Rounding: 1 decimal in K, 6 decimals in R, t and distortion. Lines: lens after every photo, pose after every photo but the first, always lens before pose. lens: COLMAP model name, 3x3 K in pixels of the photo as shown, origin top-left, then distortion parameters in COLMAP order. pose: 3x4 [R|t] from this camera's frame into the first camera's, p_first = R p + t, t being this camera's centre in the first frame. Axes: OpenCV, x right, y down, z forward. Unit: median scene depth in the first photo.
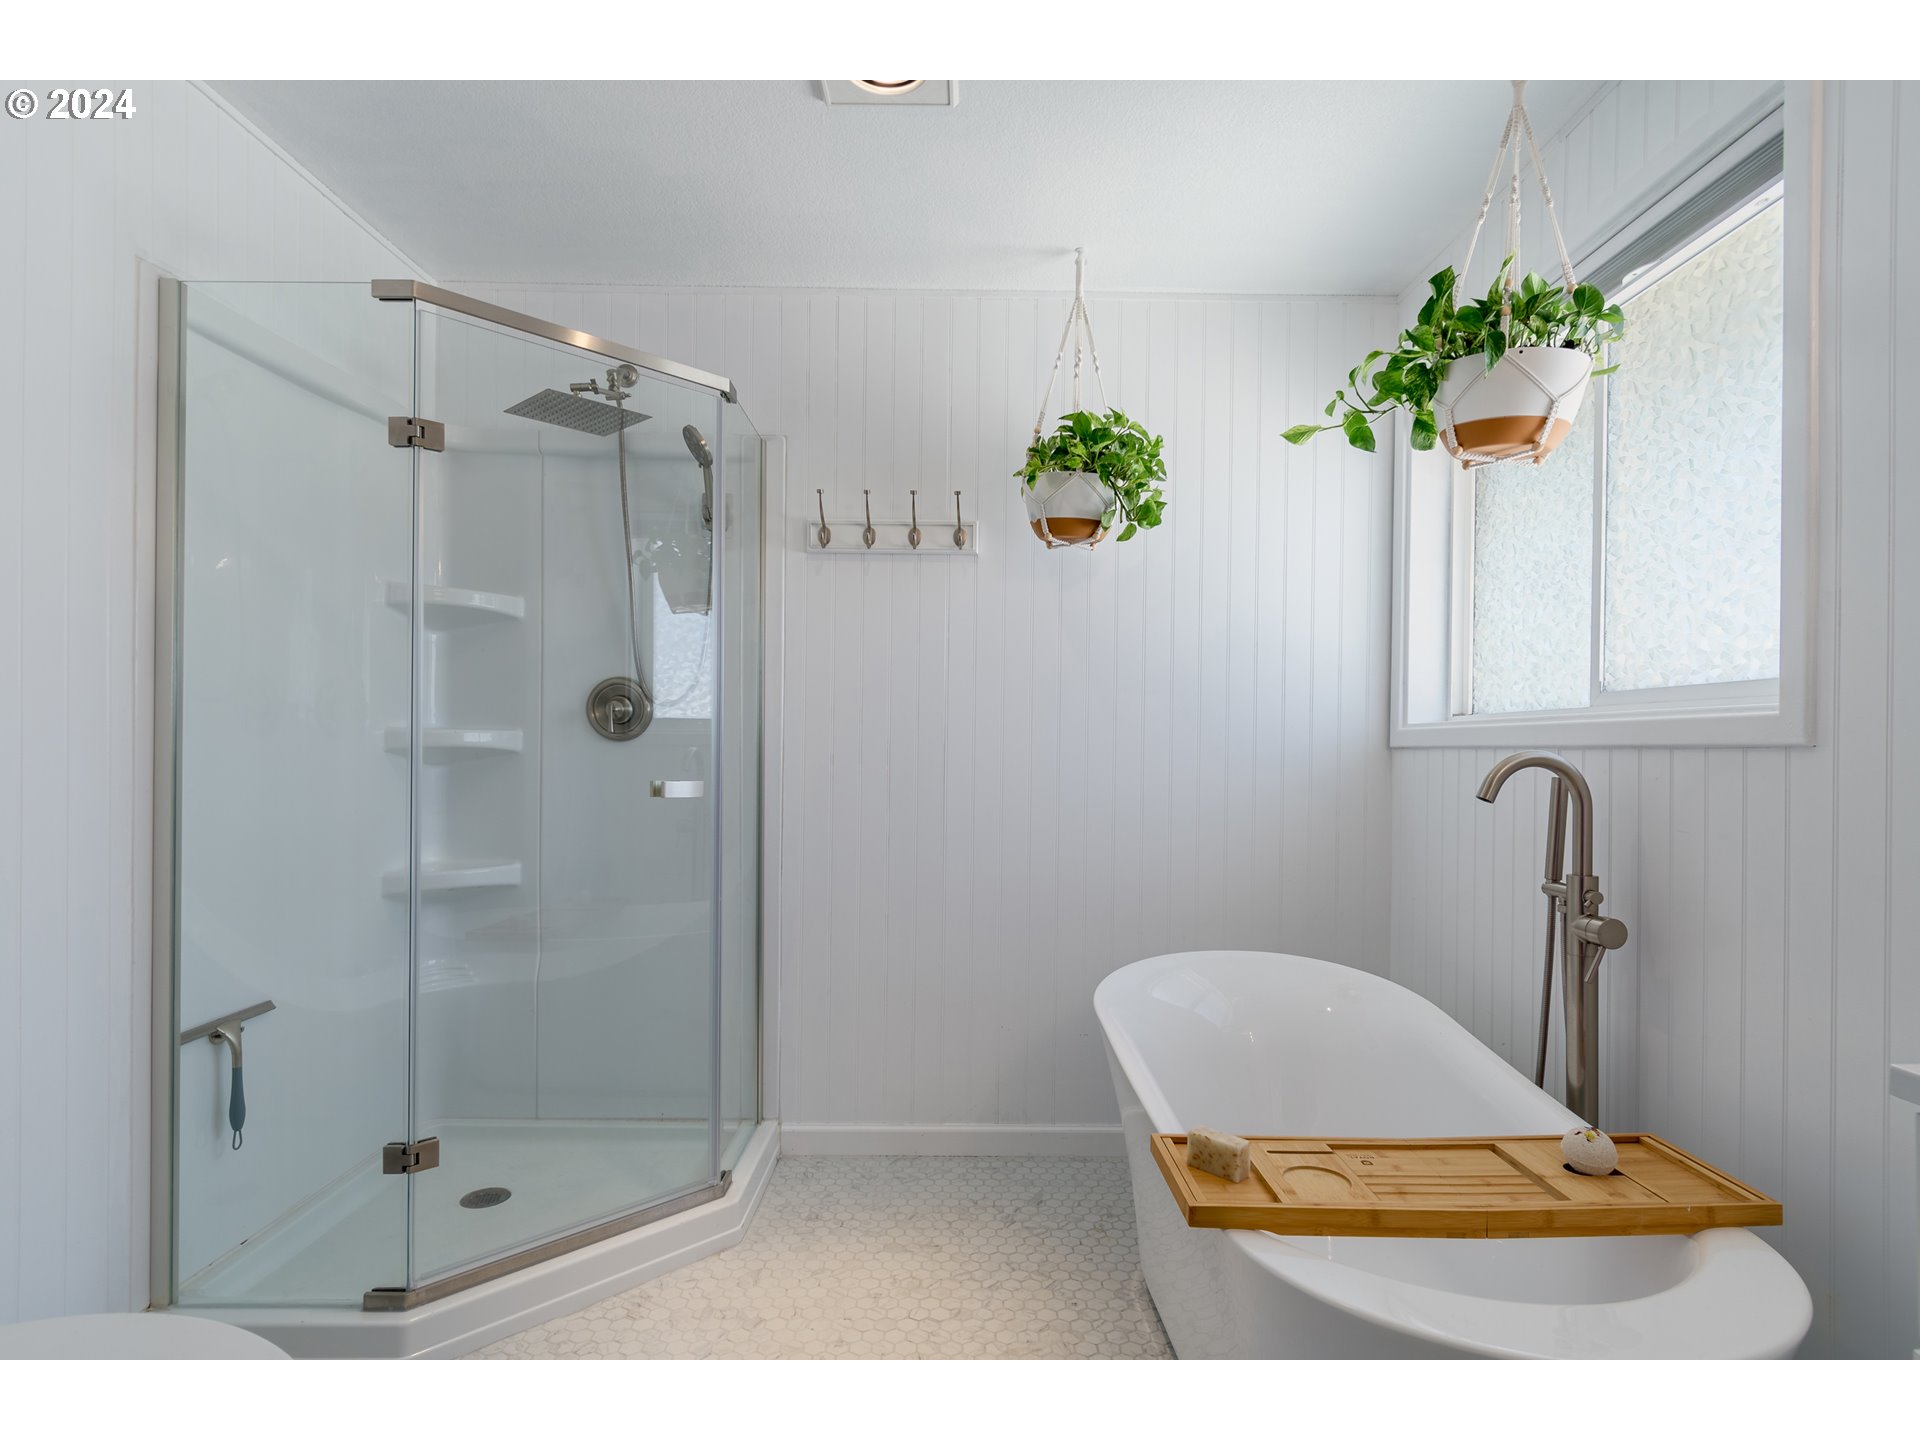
lens RADIAL K [[963.3, 0, 959.8], [0, 963.3, 743.7], [0, 0, 1]] dist [0.009666, -0.010336]
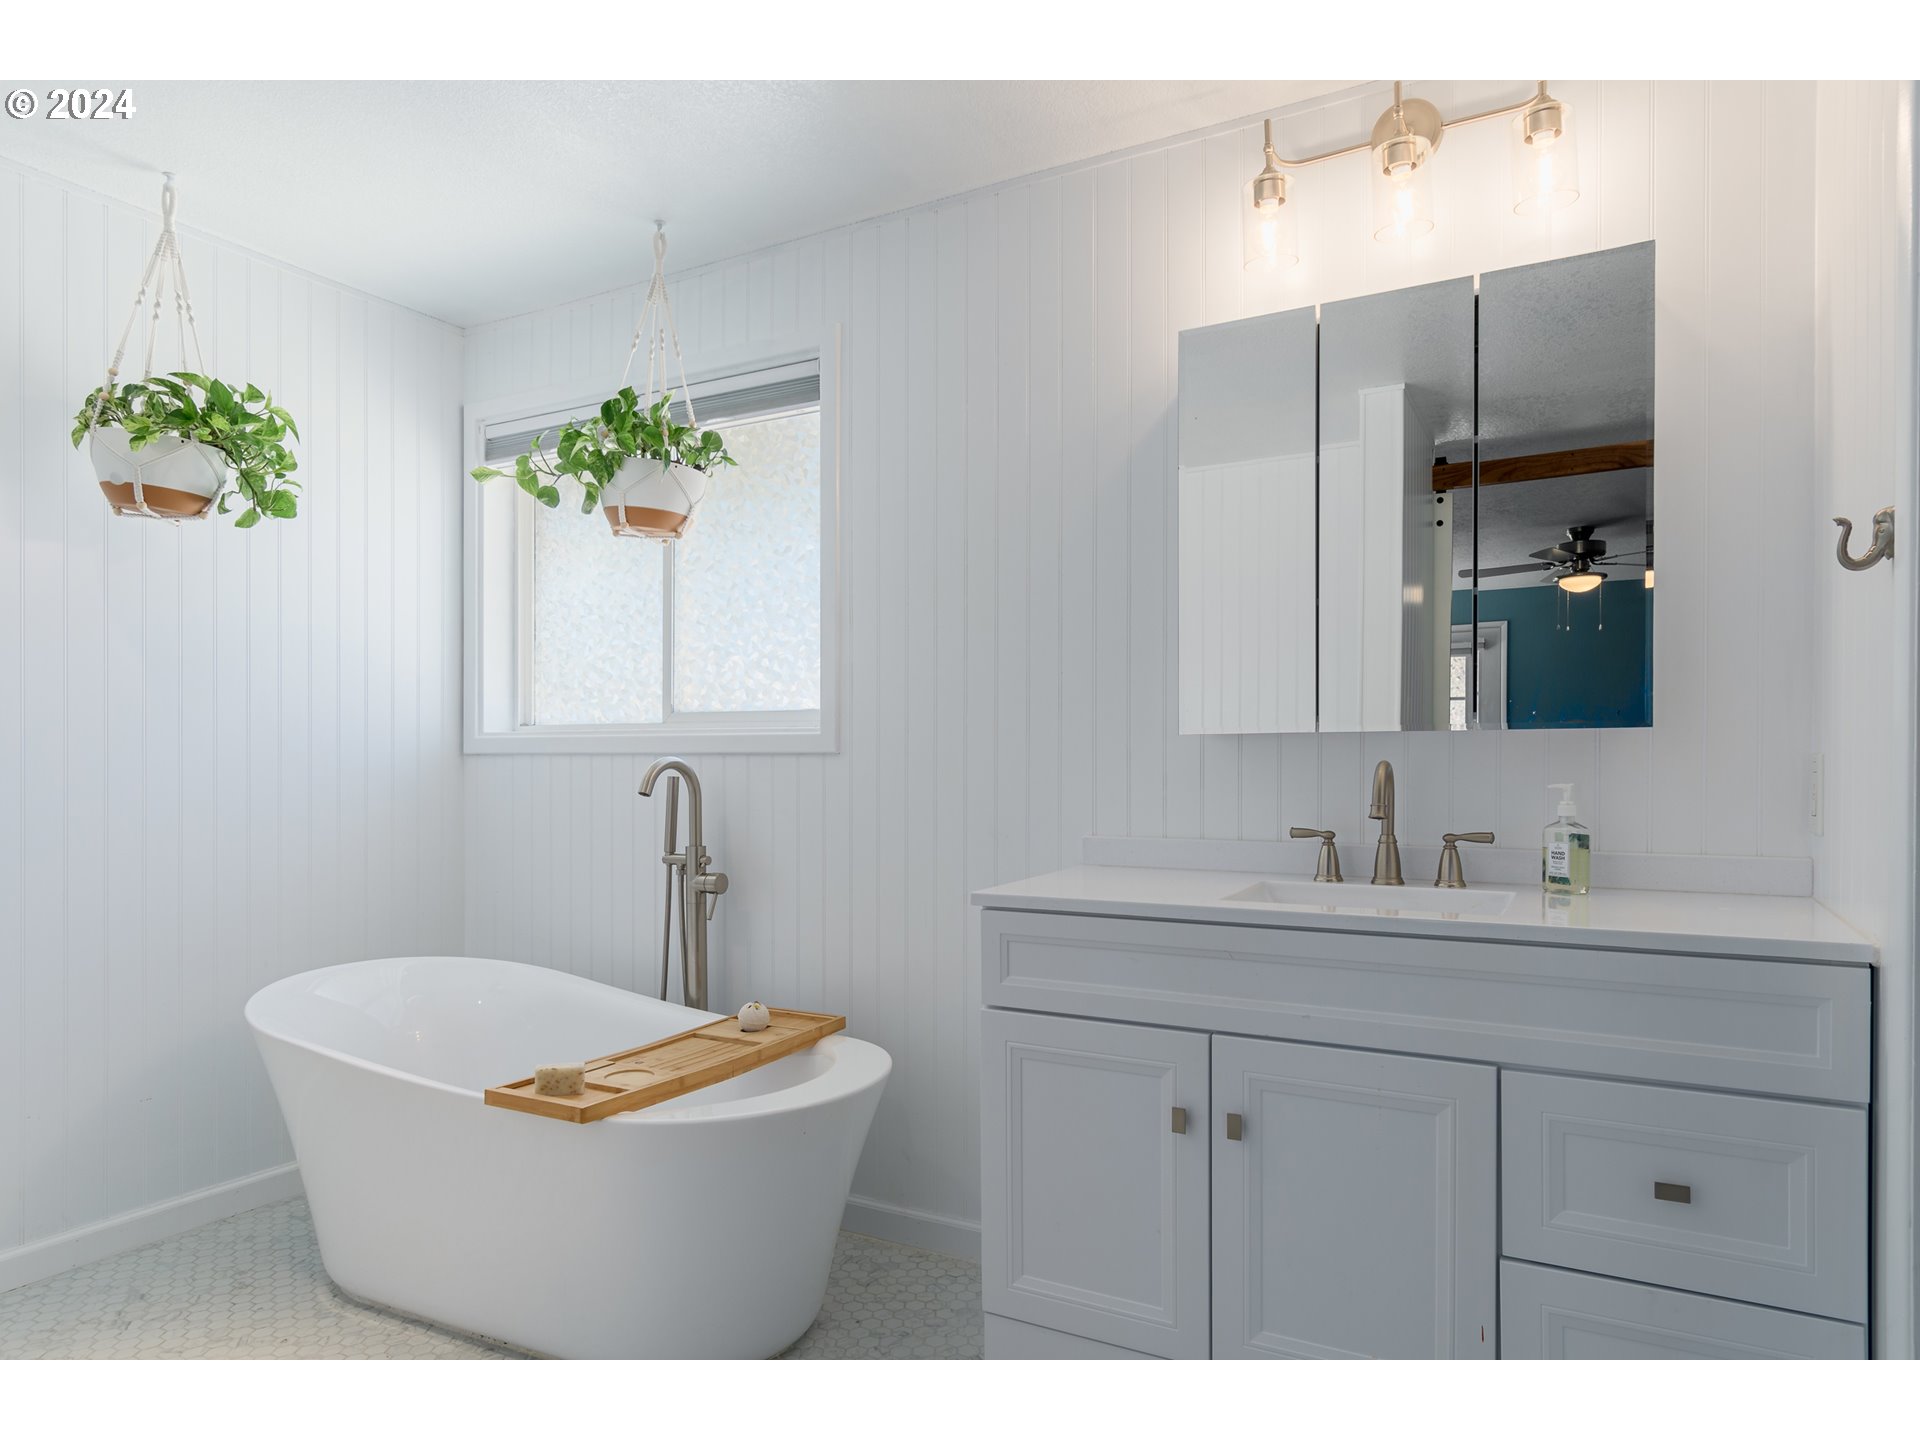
lens RADIAL K [[927.0, 0, 967.5], [0, 927.0, 754.1], [0, 0, 1]] dist [0.000035, 0.000003]
pose [[0.546573, -0.004666, 0.837399, -0.253286], [0.000512, 0.999986, 0.005238, -0.003041], [-0.837412, -0.002434, 0.546567, -0.058231]]
